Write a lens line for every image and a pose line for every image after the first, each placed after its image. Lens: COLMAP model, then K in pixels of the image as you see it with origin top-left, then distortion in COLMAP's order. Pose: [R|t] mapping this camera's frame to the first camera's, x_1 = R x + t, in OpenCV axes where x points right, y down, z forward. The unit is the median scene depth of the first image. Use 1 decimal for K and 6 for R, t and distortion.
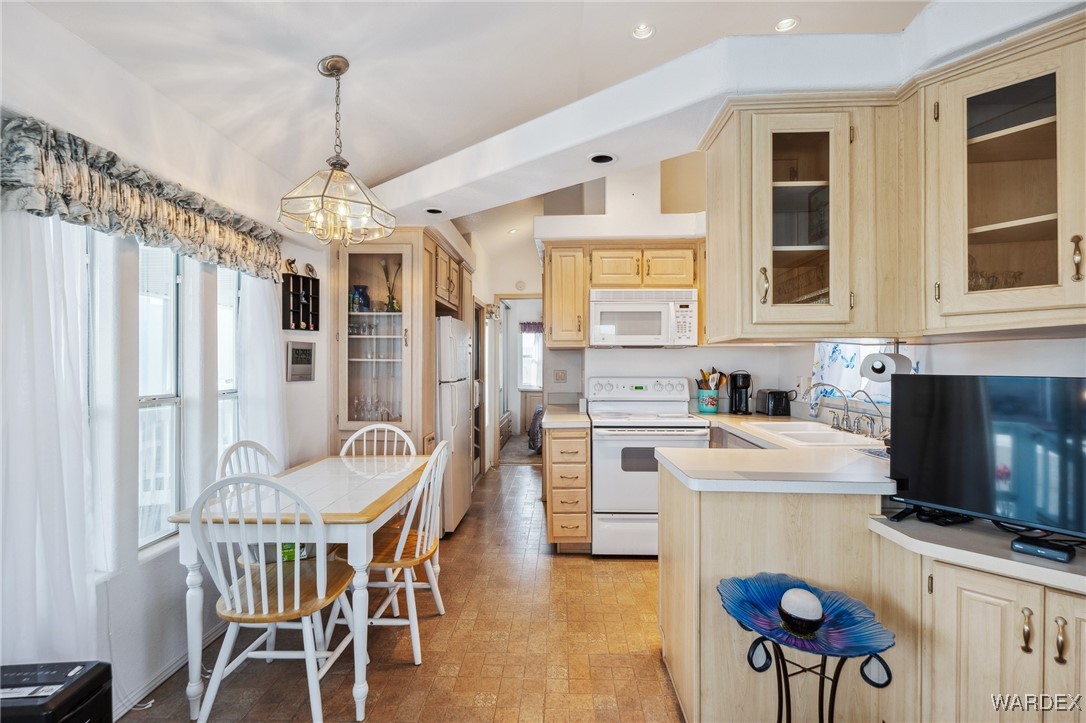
lens RADIAL K [[513.9, 0, 540.5], [0, 513.9, 366.2], [0, 0, 1]] dist [0.004322, 0.001657]
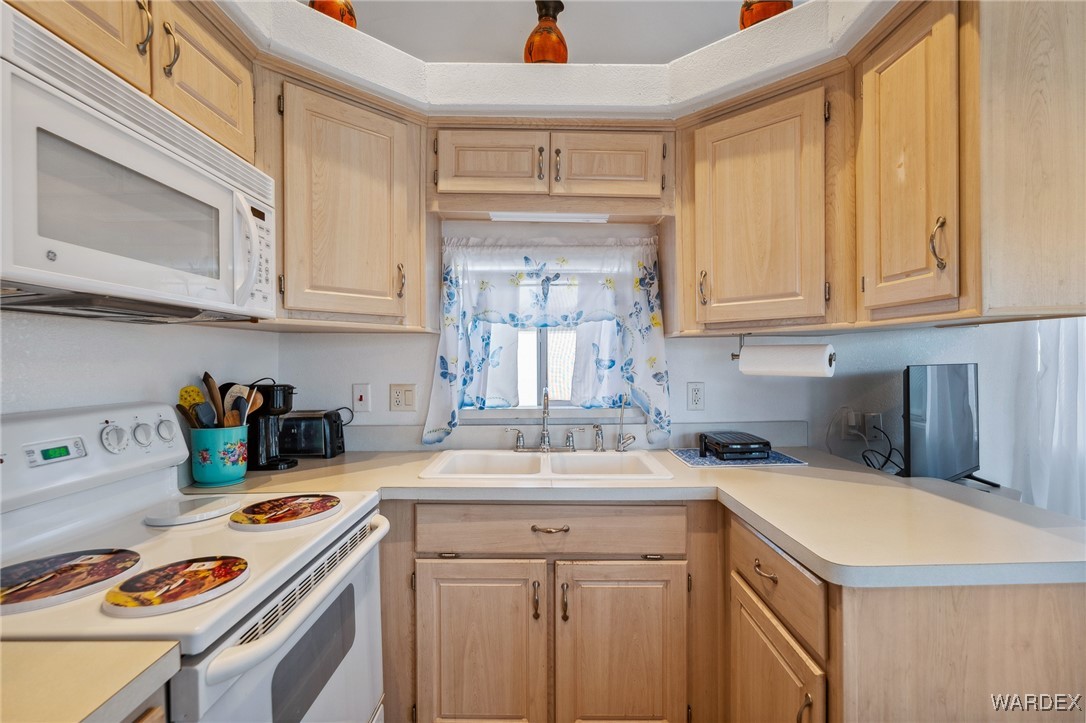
lens RADIAL K [[513.9, 0, 542.5], [0, 513.9, 367.9], [0, 0, 1]] dist [0.004322, 0.001657]
pose [[-0.031368, -0.016964, 0.999364, -0.129861], [0.018209, 0.999680, 0.017541, -0.006254], [-0.999342, 0.018748, -0.031049, 0.954714]]
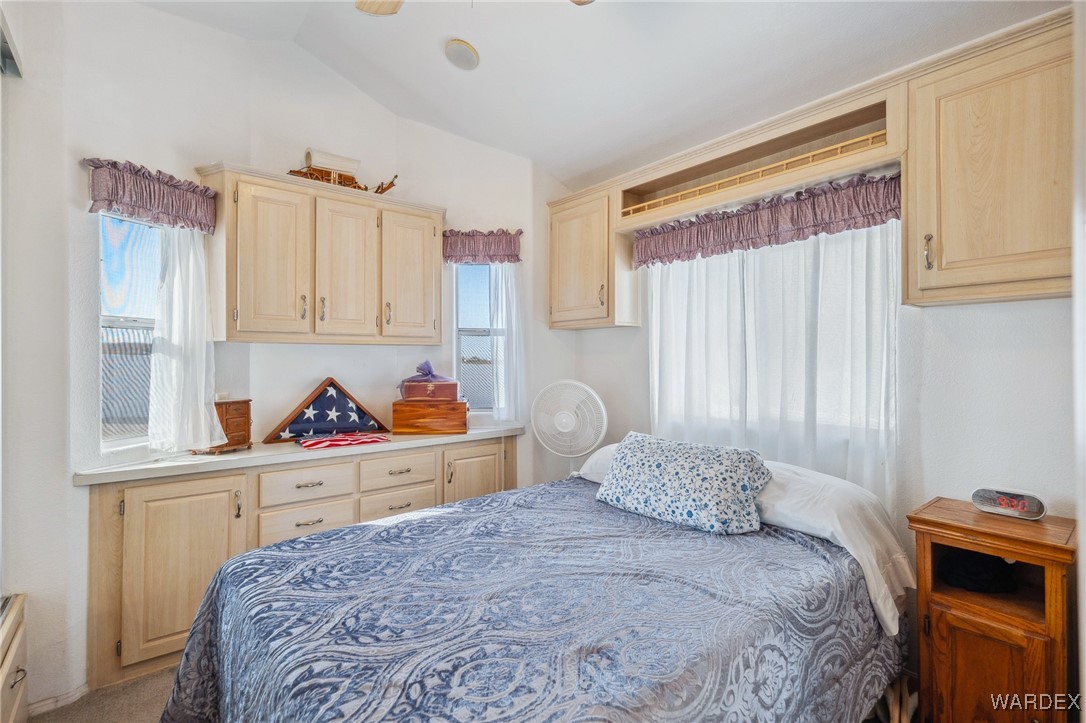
lens RADIAL K [[513.9, 0, 539.5], [0, 513.9, 361.0], [0, 0, 1]] dist [0.004322, 0.001657]
pose [[0.757882, -0.002570, 0.652386, -0.110219], [0.009655, 0.999927, -0.007278, 0.003176], [-0.652320, 0.011815, 0.757852, 2.160194]]
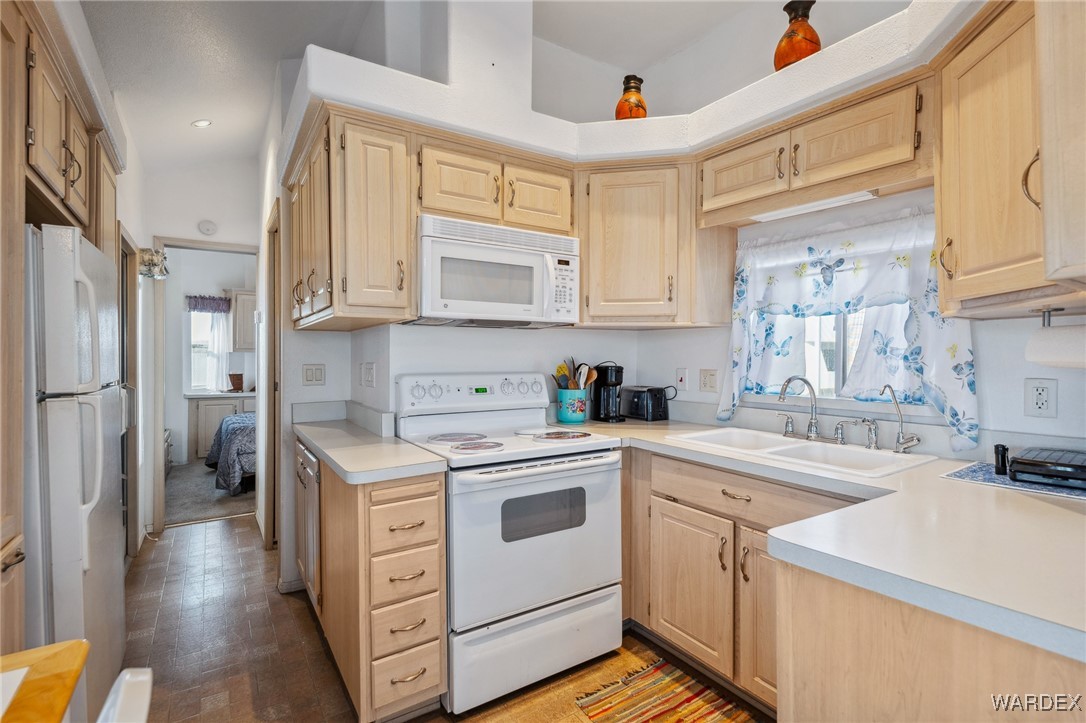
lens RADIAL K [[513.9, 0, 542.0], [0, 513.9, 358.6], [0, 0, 1]] dist [0.004322, 0.001657]
pose [[0.819503, -0.003419, 0.573065, -0.135980], [0.007232, 0.999964, -0.004377, 0.008825], [-0.573030, 0.007732, 0.819498, 0.576276]]
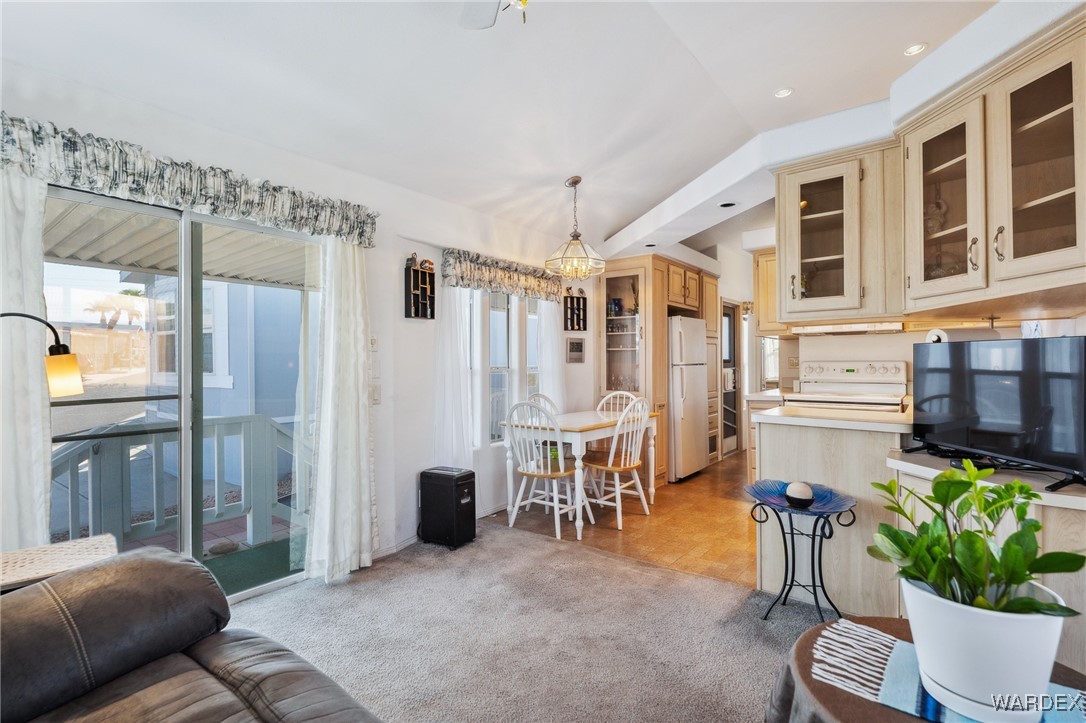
lens RADIAL K [[513.9, 0, 540.7], [0, 513.9, 358.4], [0, 0, 1]] dist [0.004322, 0.001657]
pose [[0.808703, -0.009975, -0.588132, 0.391555], [0.001544, 0.999889, -0.014836, 0.040527], [0.588215, 0.011089, 0.808629, -0.356982]]
